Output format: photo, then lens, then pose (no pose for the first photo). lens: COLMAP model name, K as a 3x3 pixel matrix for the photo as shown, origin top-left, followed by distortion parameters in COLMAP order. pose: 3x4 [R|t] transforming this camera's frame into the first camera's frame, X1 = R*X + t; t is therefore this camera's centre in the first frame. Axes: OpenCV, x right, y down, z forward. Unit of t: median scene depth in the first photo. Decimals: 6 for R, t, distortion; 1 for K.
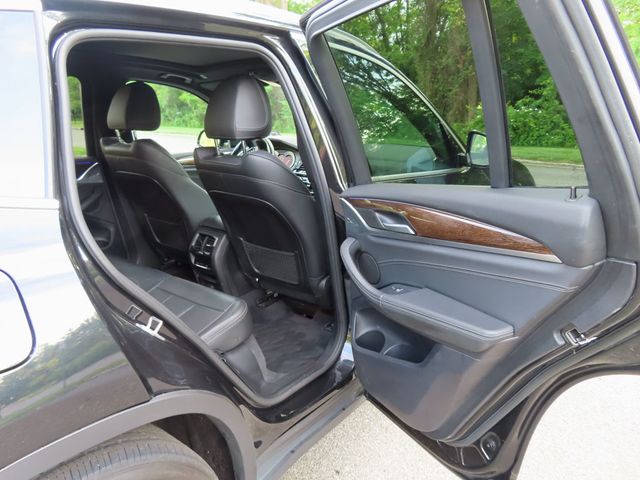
lens RADIAL K [[455.8, 0, 320.0], [0, 455.8, 240.0], [0, 0, 1]] dist [-0.016138, 0.008411]
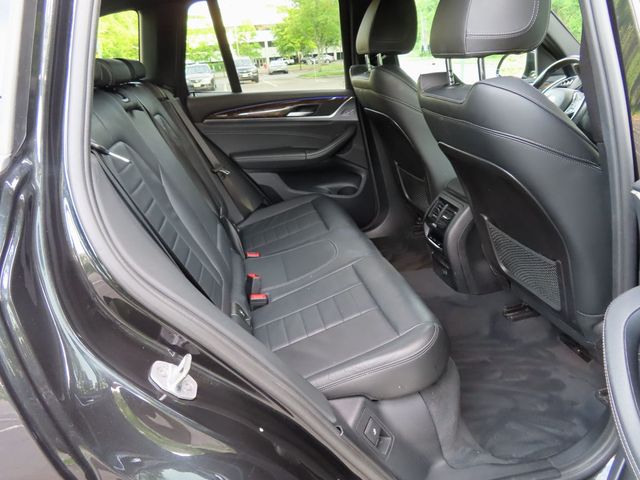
lens RADIAL K [[455.8, 0, 320.0], [0, 455.8, 240.0], [0, 0, 1]] dist [-0.016138, 0.008411]
pose [[0.757481, 0.199772, -0.621542, 0.058220], [-0.114995, 0.977975, 0.174189, -0.054990], [0.642650, -0.060470, 0.763770, 0.324743]]
